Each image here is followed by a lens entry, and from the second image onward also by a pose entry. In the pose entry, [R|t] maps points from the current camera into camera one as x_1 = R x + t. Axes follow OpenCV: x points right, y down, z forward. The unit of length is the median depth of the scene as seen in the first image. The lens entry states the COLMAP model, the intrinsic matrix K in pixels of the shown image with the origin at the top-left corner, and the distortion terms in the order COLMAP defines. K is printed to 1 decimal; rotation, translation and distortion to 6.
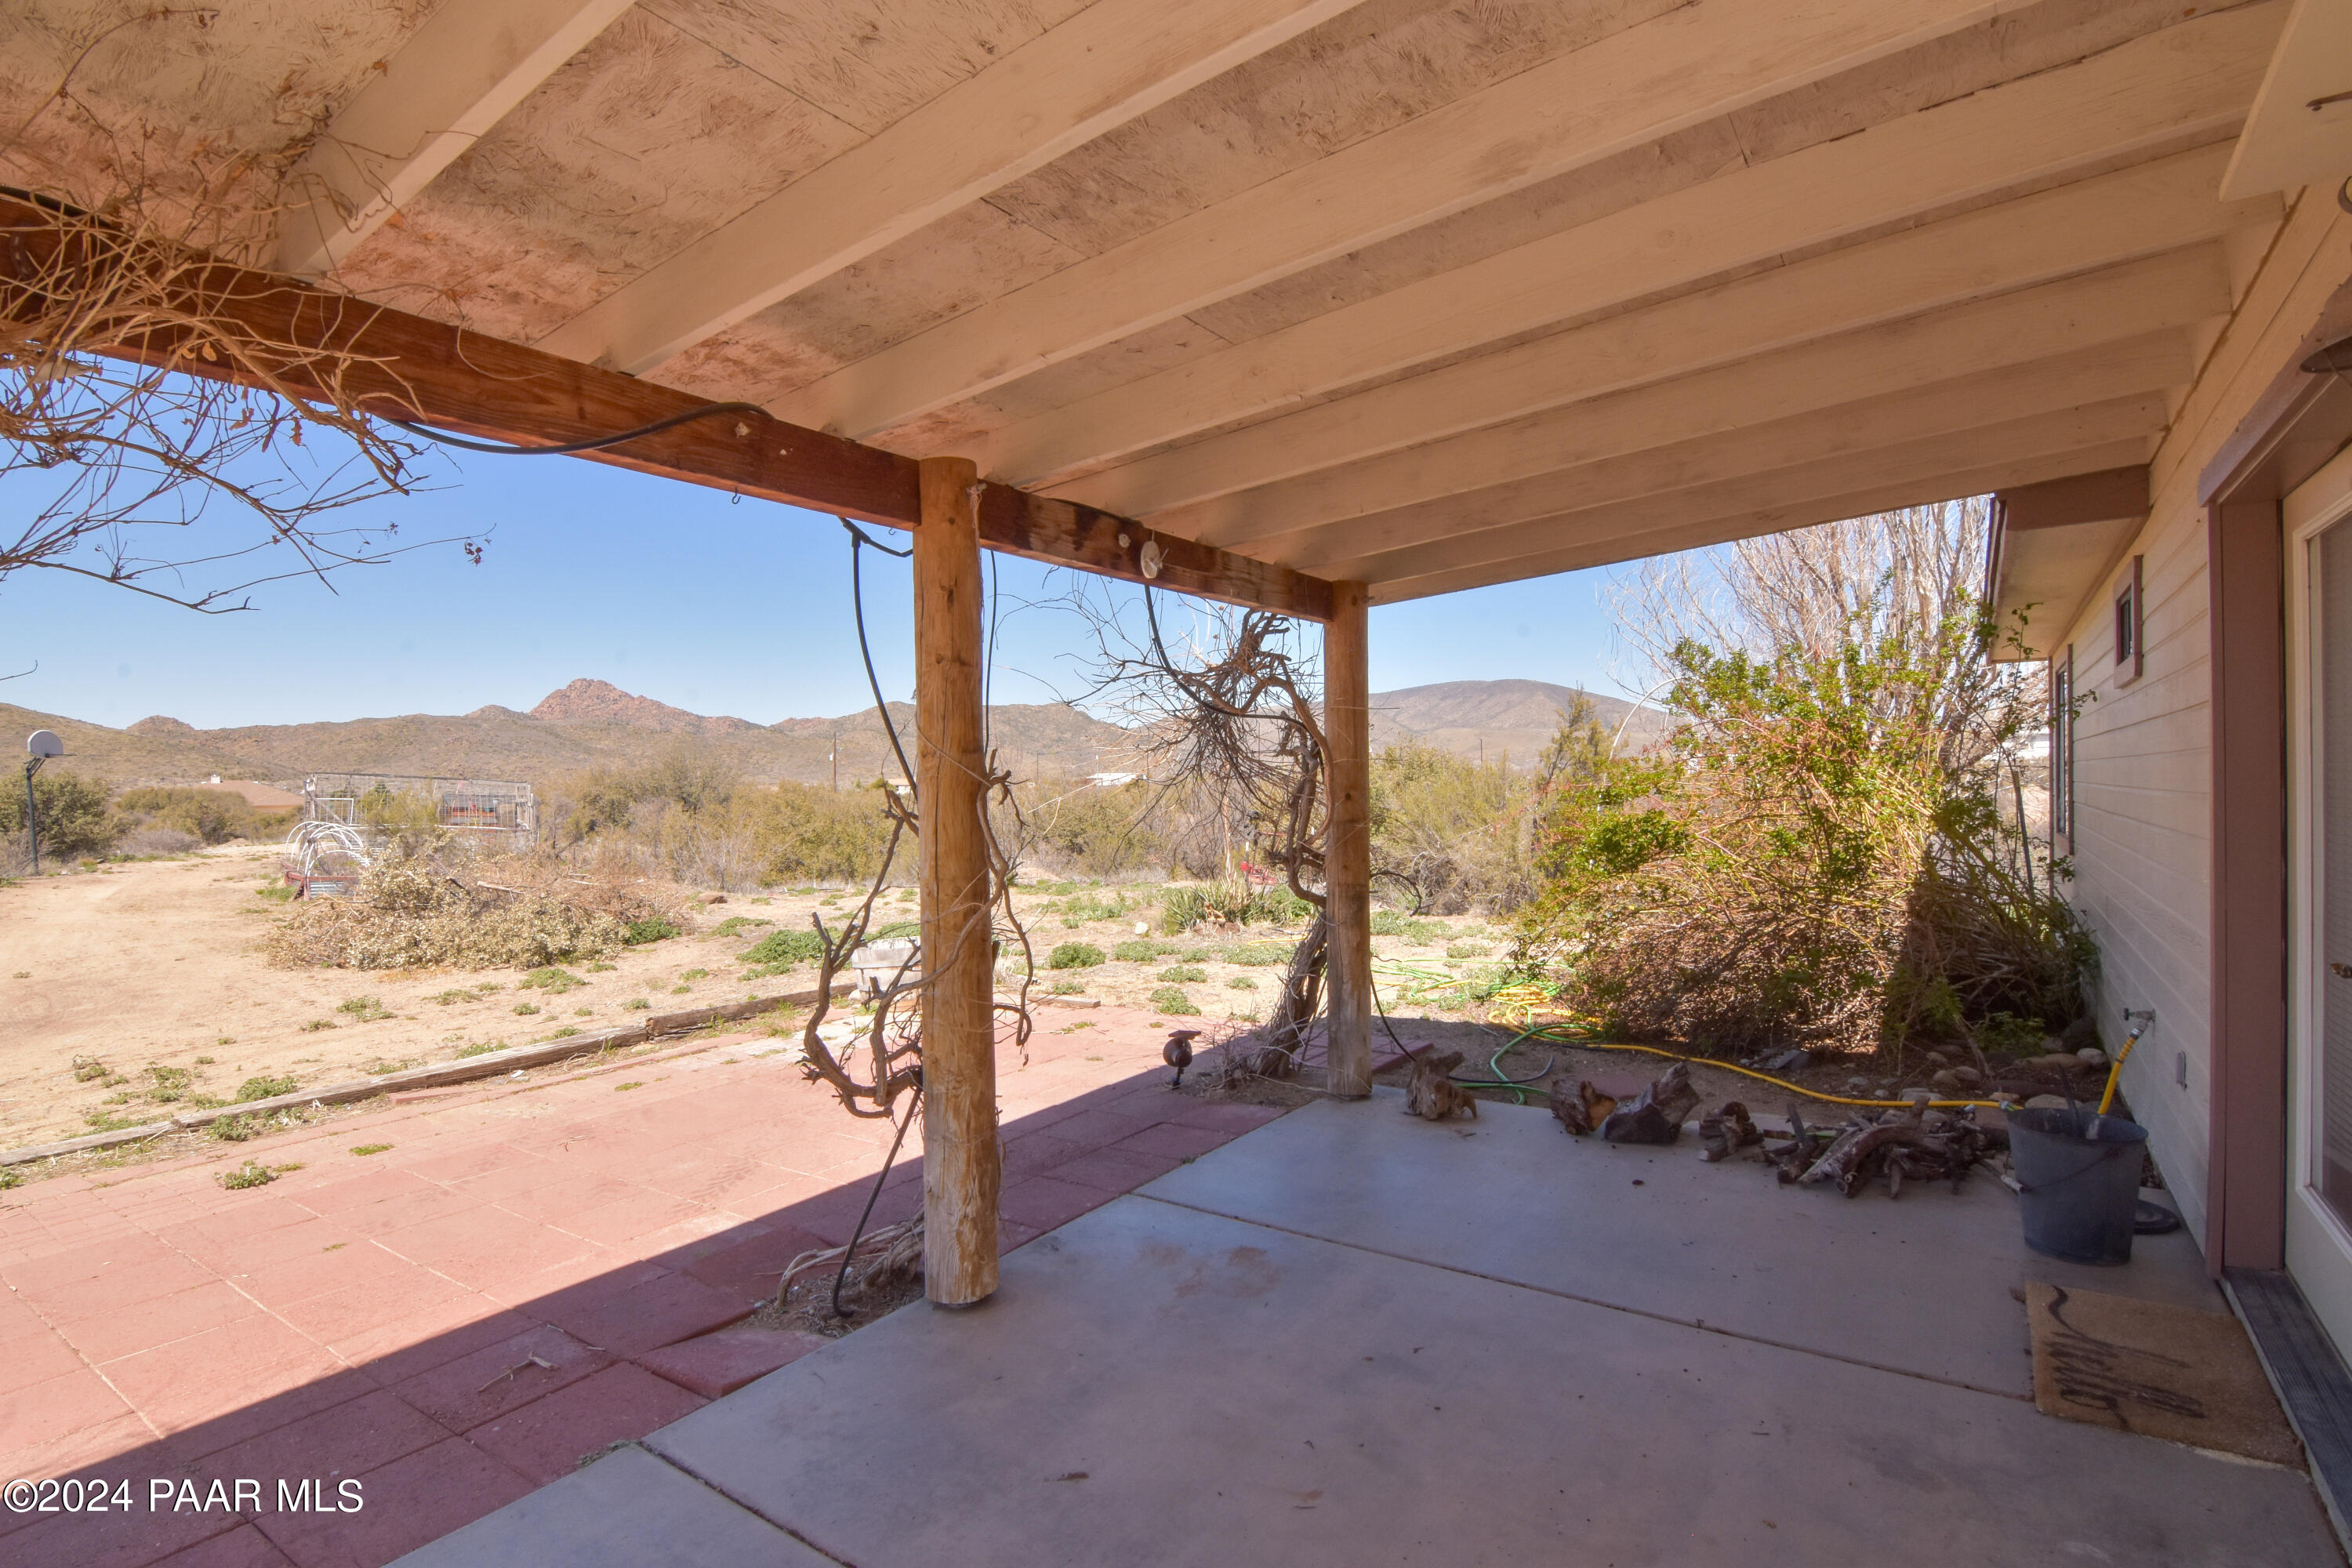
lens RADIAL K [[1212.5, 0, 1230.0], [0, 1212.5, 776.3], [0, 0, 1]] dist [0.000797, -0.014267]
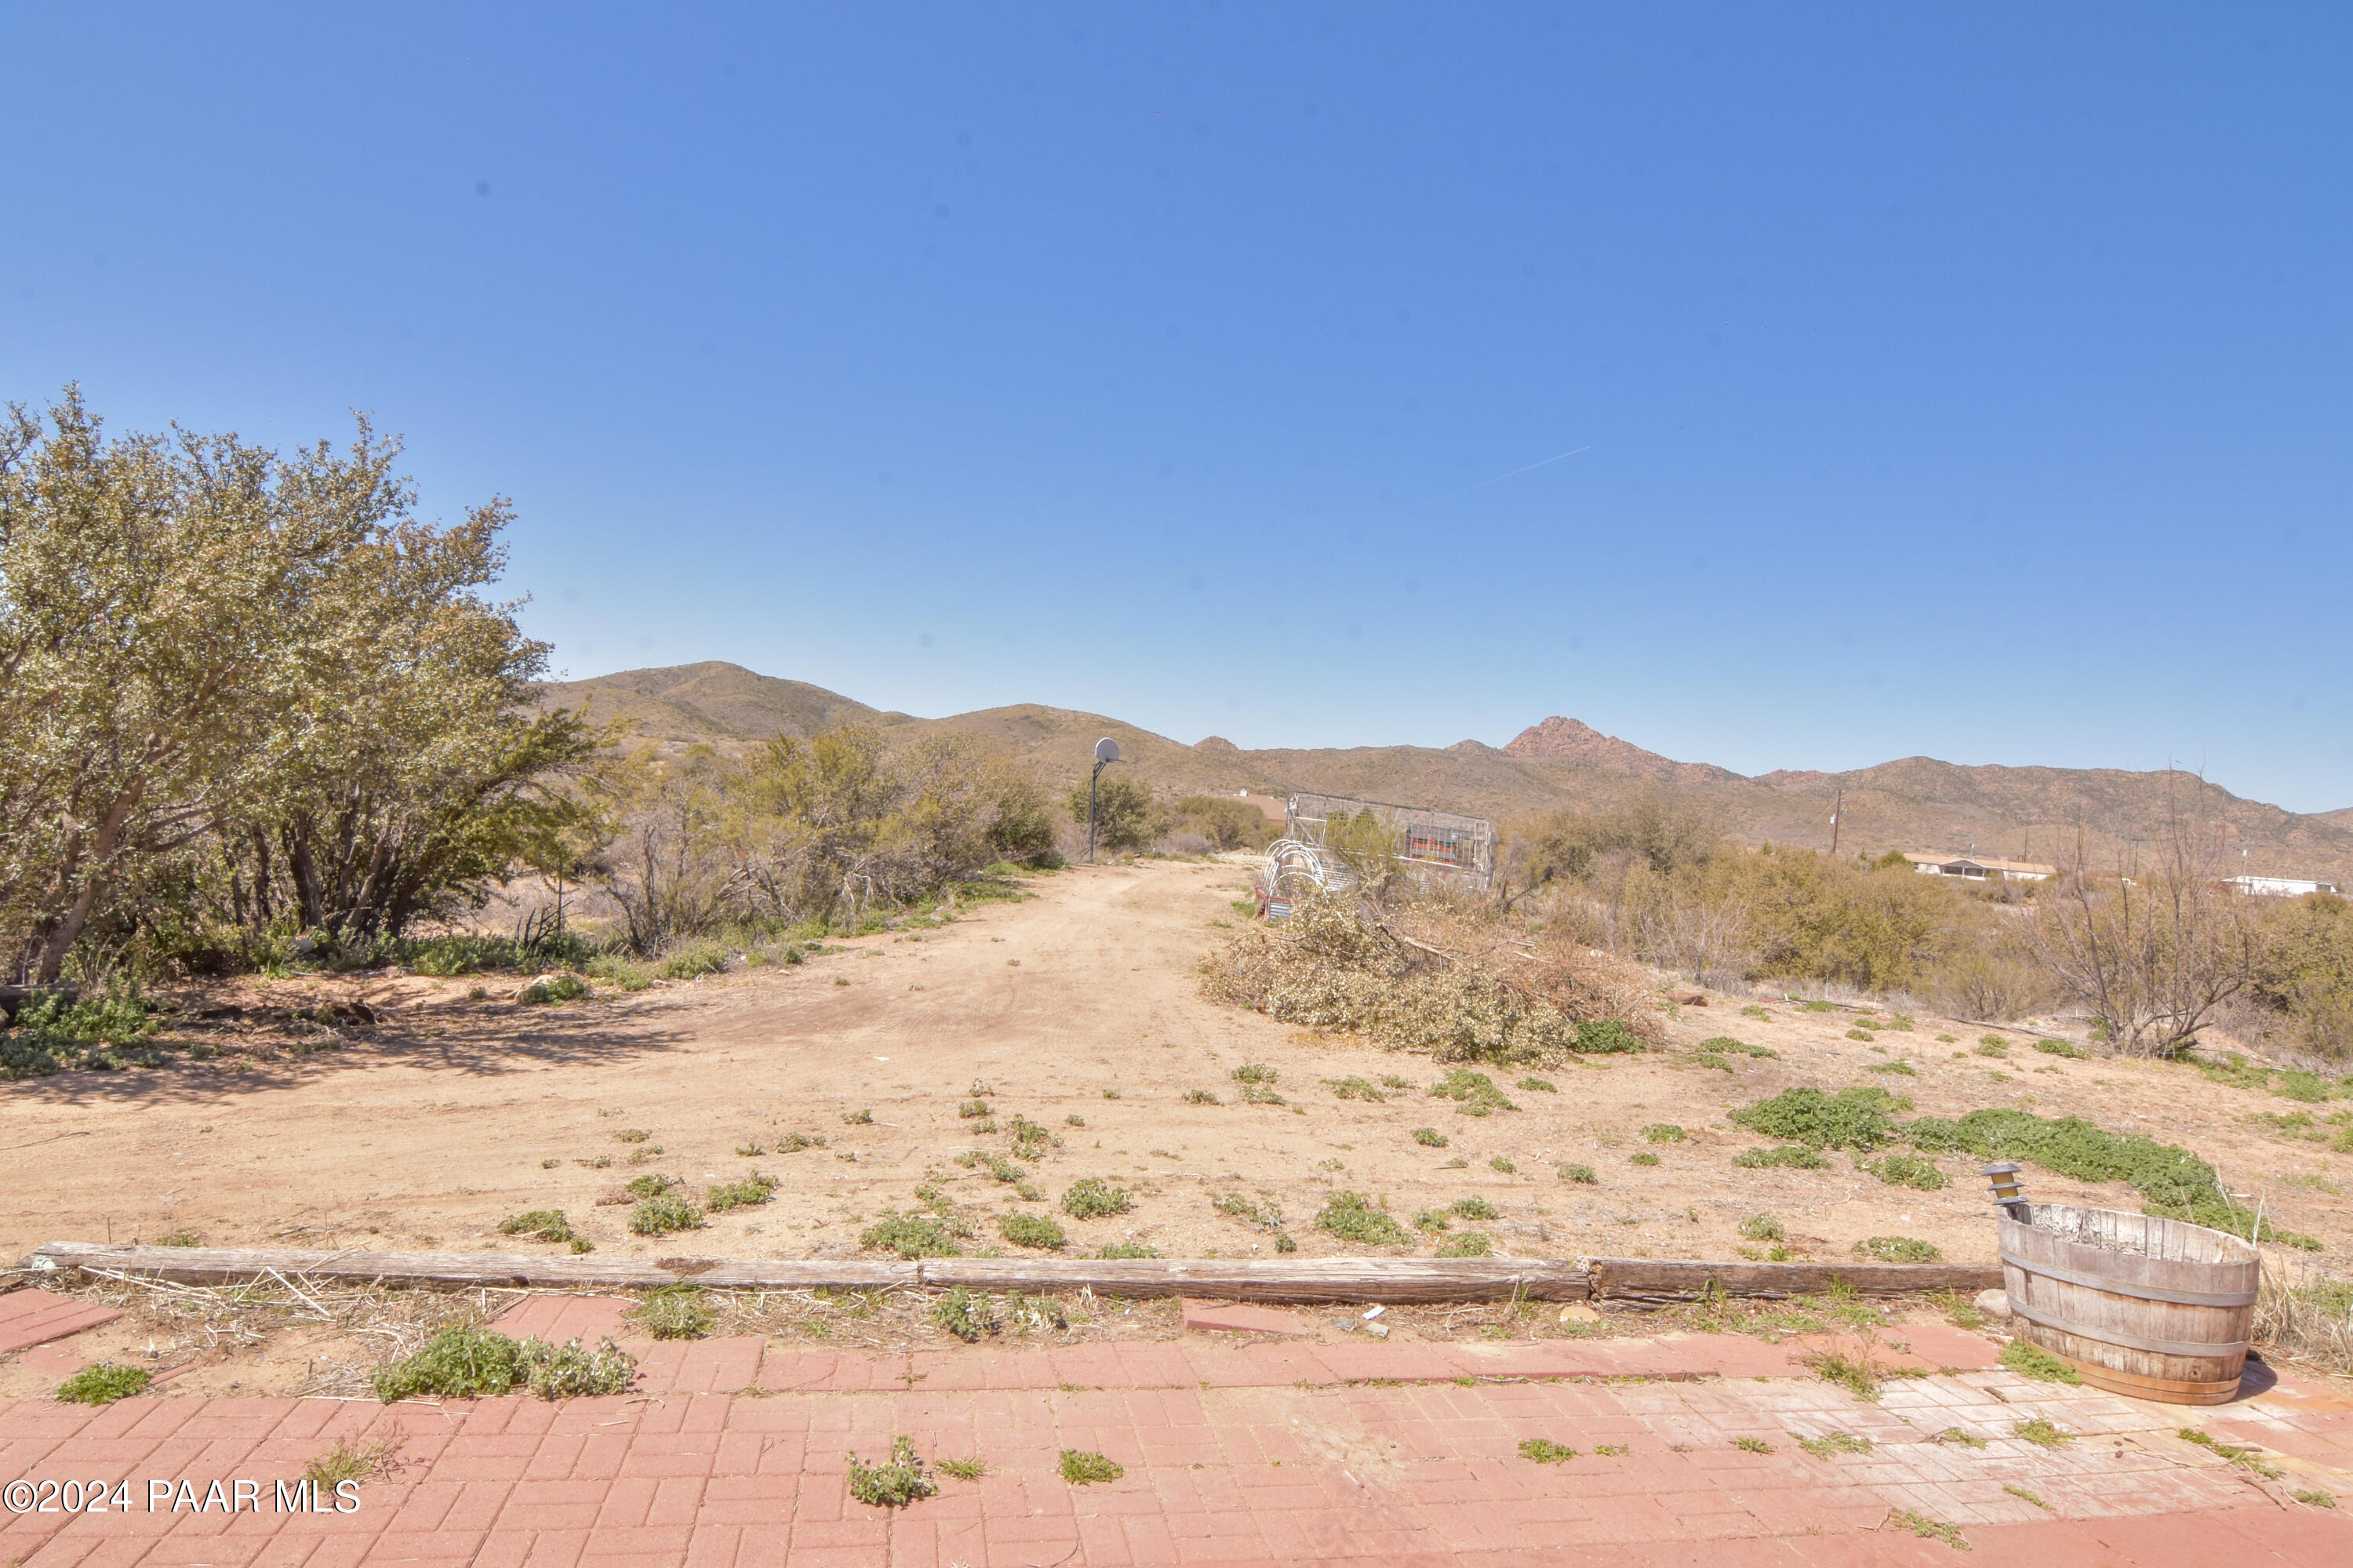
lens RADIAL K [[1146.3, 0, 1165.0], [0, 1146.3, 779.6], [0, 0, 1]] dist [-0.002083, -0.012375]
pose [[0.681132, 0.060024, -0.729696, -0.150603], [-0.090041, 0.995936, -0.002125, -0.001208], [0.726603, 0.067150, 0.683768, 0.297573]]
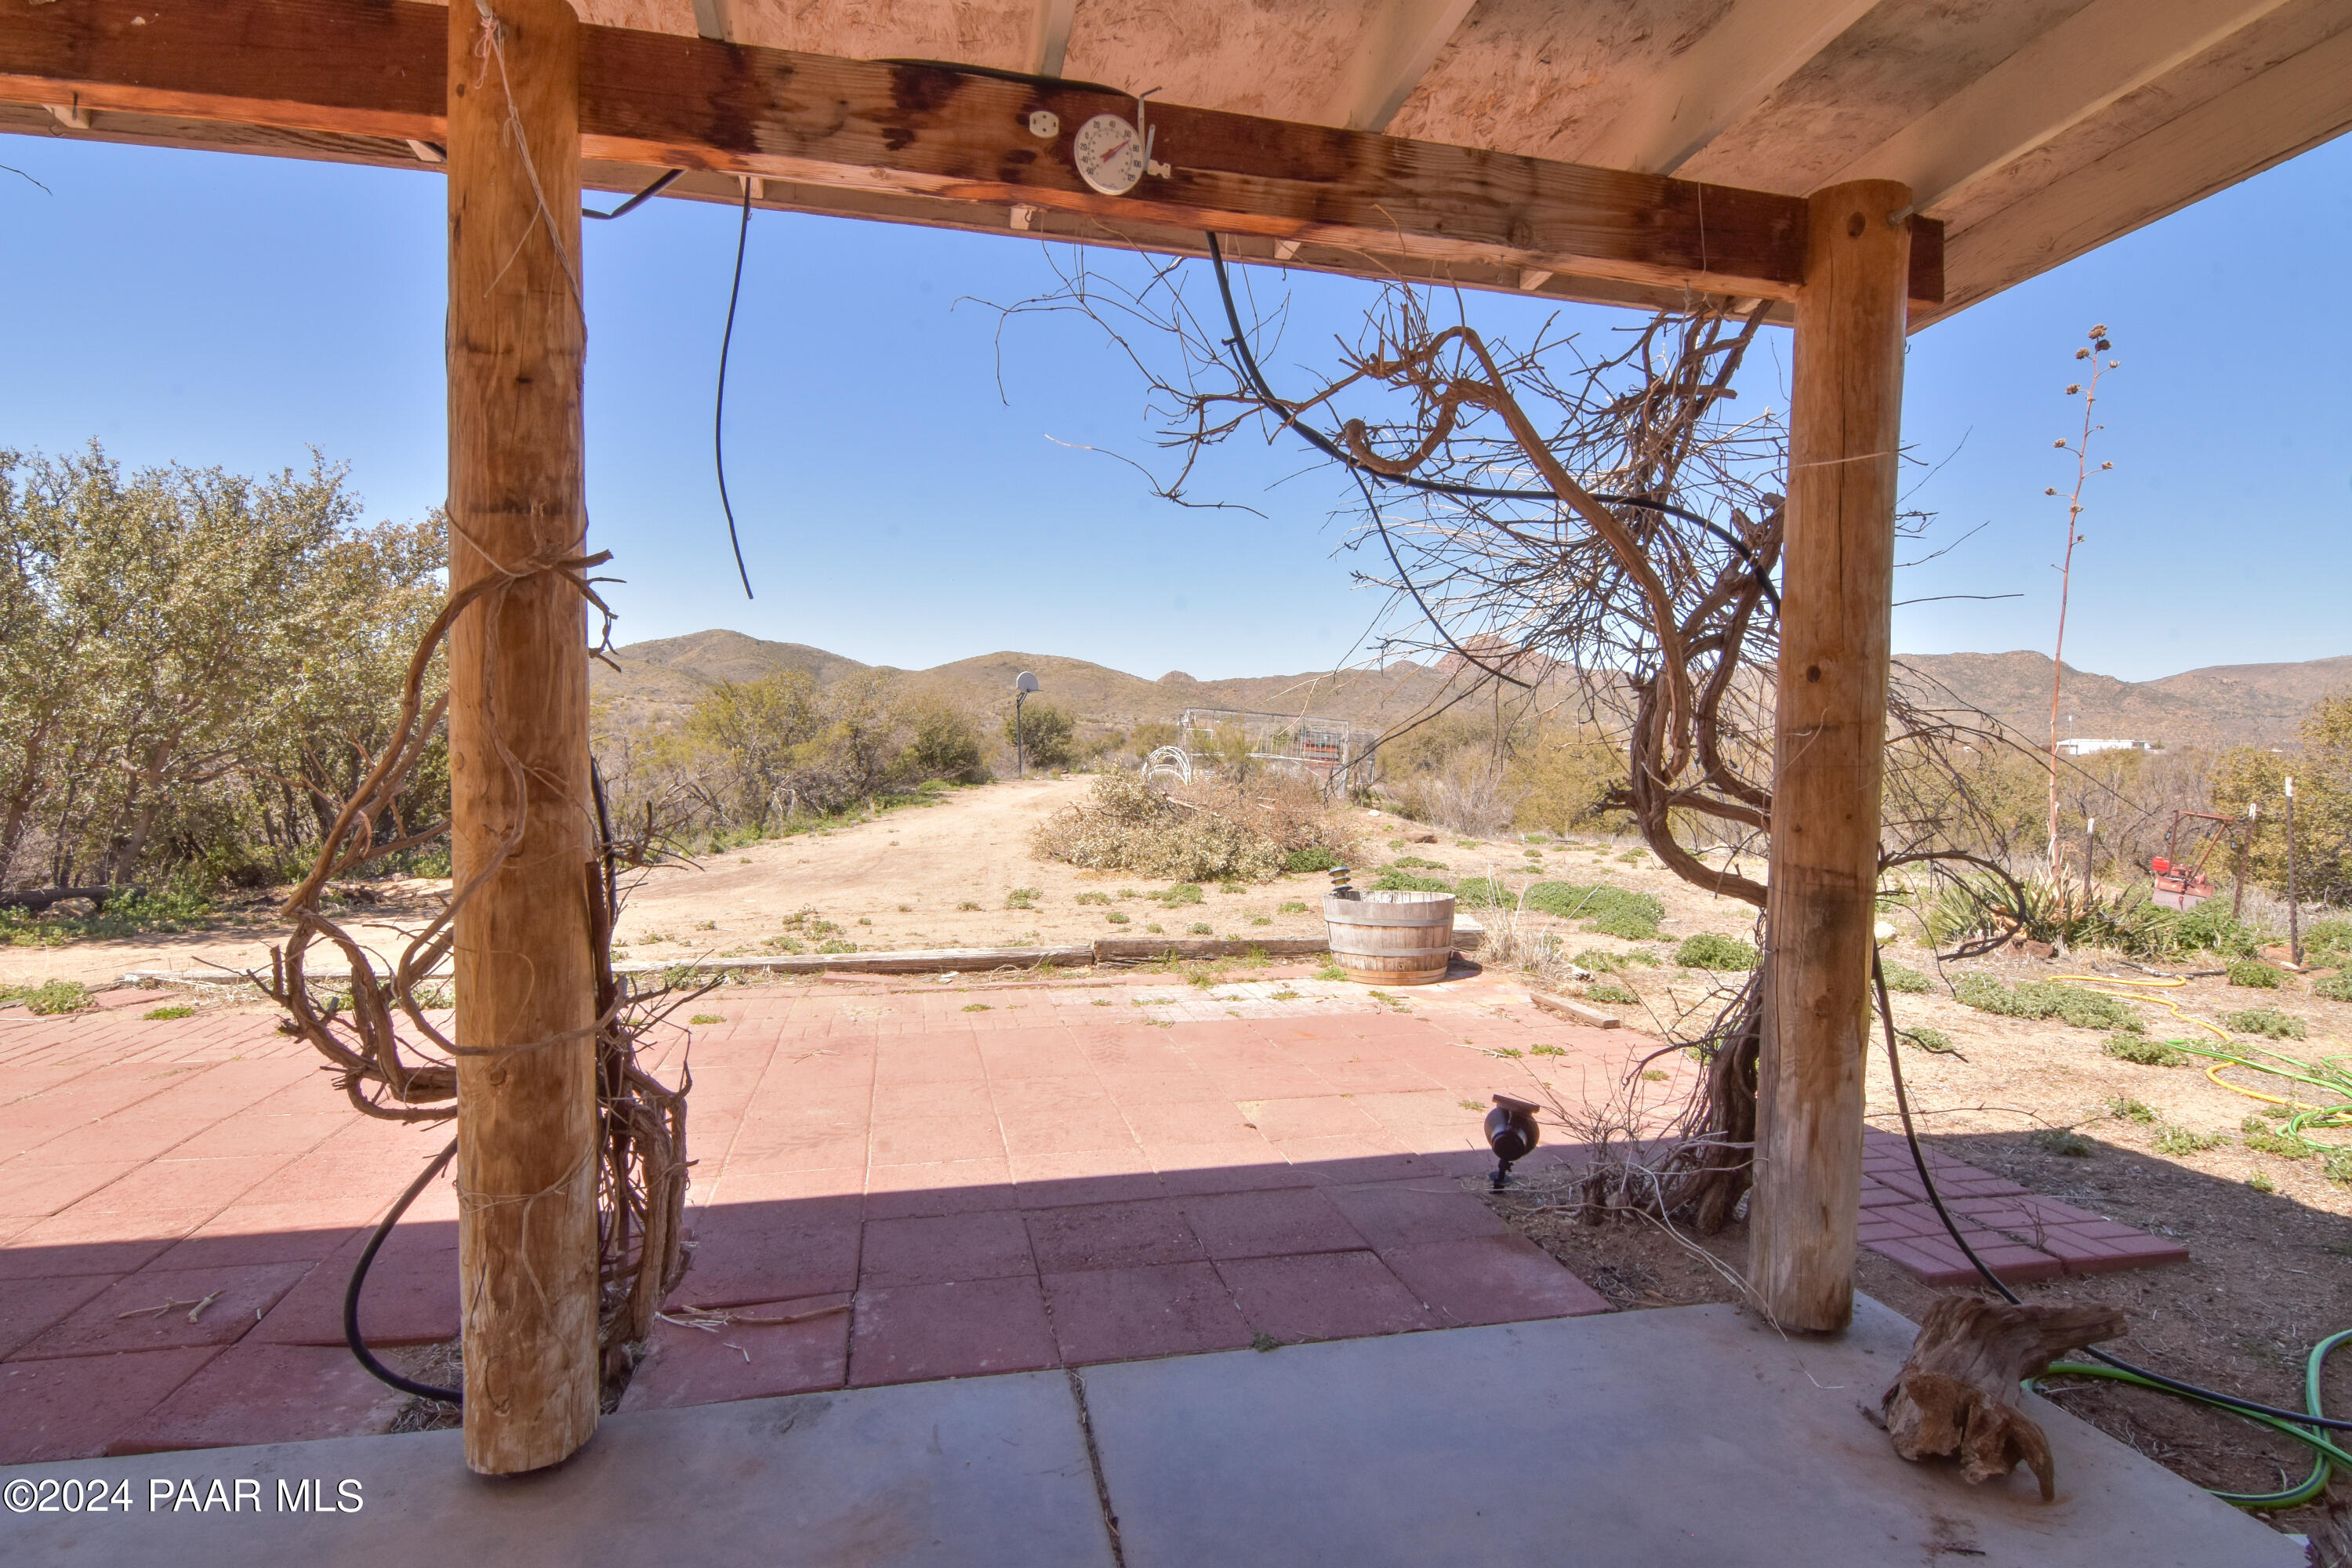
lens RADIAL K [[1146.9, 0, 1292.1], [0, 1146.9, 794.9], [0, 0, 1]] dist [-0.005030, -0.010523]
pose [[0.706393, 0.057737, -0.705461, 0.143028], [-0.029344, 0.998200, 0.052313, 0.024606], [0.707211, -0.016252, 0.706815, 0.305476]]
